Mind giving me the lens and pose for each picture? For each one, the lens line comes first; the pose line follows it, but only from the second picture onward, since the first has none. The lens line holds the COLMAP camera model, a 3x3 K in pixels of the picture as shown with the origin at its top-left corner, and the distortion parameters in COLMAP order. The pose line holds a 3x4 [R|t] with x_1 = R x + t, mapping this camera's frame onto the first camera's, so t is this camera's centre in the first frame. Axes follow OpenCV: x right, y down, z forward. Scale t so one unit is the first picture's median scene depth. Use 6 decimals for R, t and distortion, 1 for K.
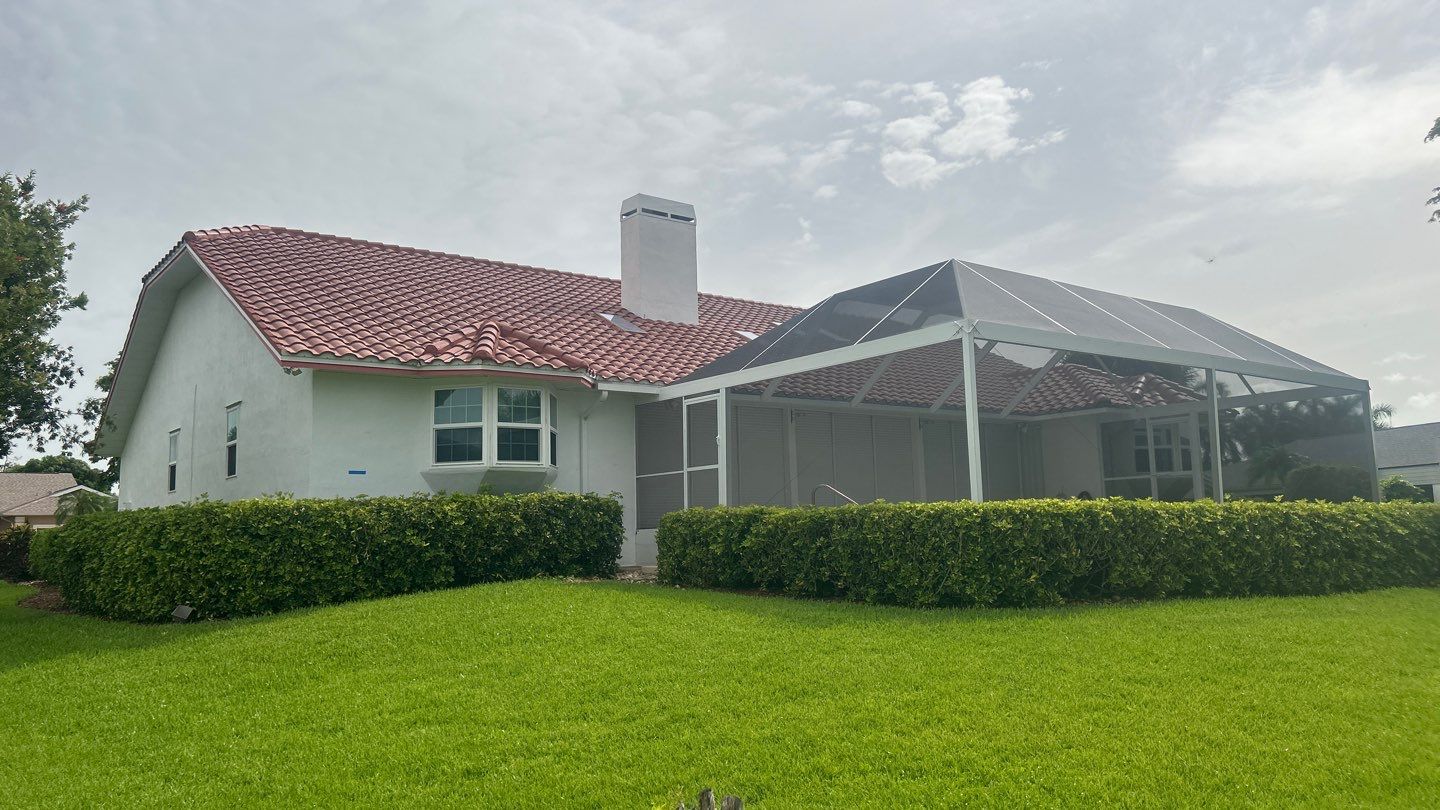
lens RADIAL K [[1121.6, 0, 686.2], [0, 1121.6, 406.8], [0, 0, 1]] dist [0.107165, -0.000111]
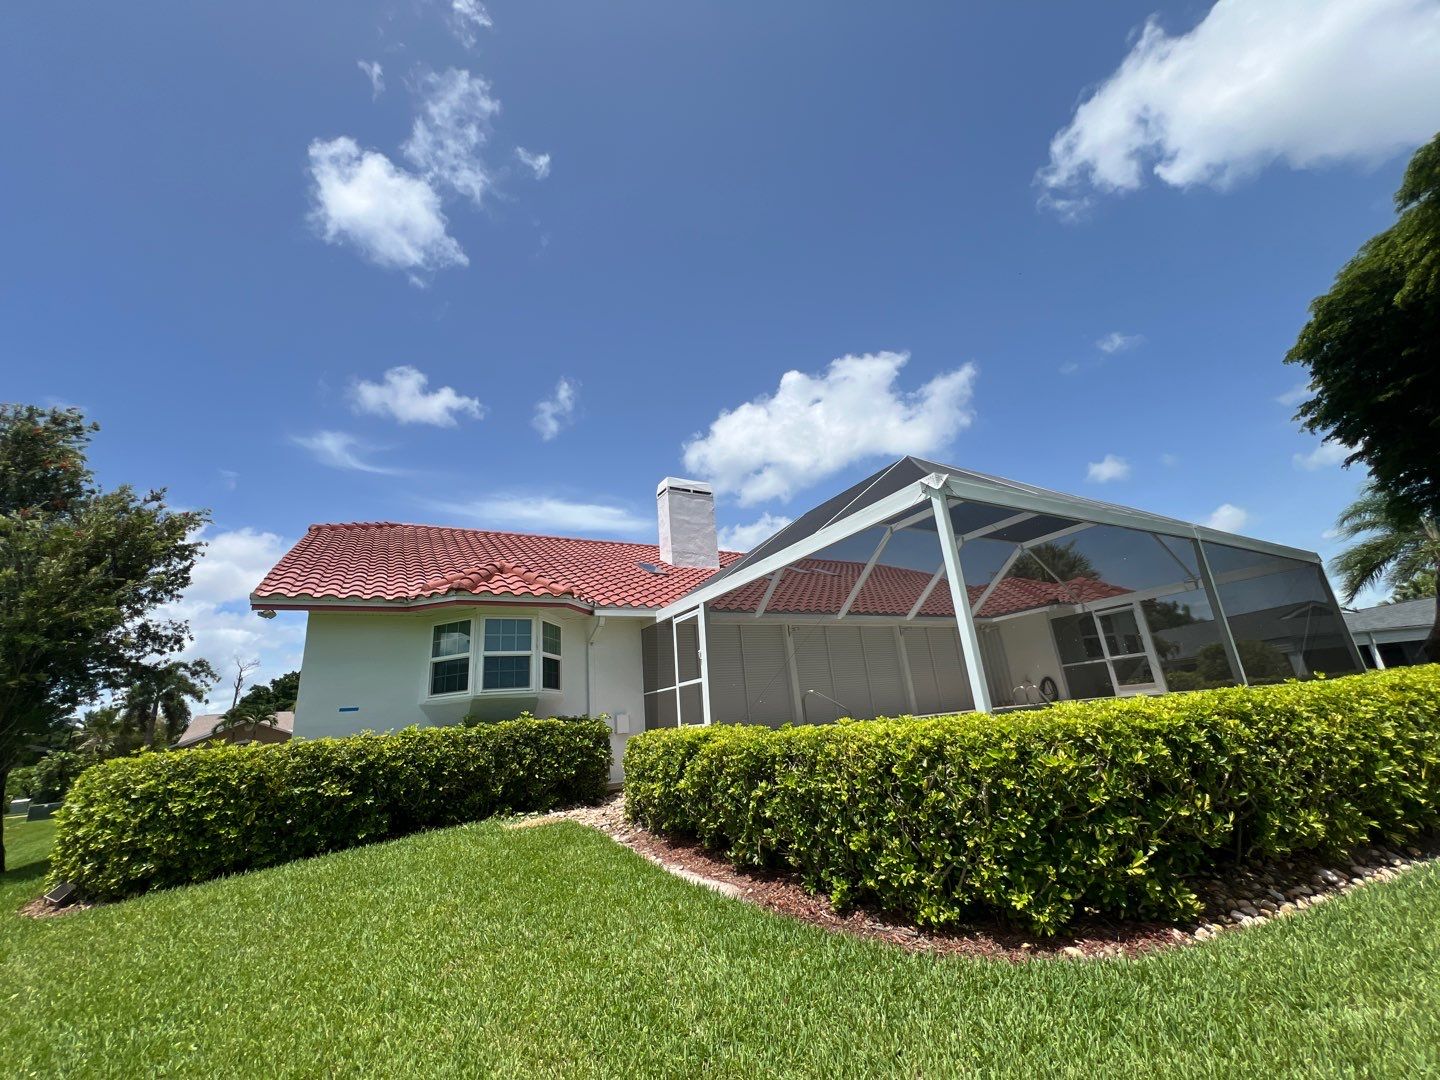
lens RADIAL K [[584.9, 0, 720.5], [0, 584.9, 548.0], [0, 0, 1]] dist [-0.000487, 0.000033]
pose [[0.992636, -0.087796, -0.083460, 0.106320], [0.072638, 0.982778, -0.169914, 0.028277], [0.096940, 0.162601, 0.981918, 0.489862]]
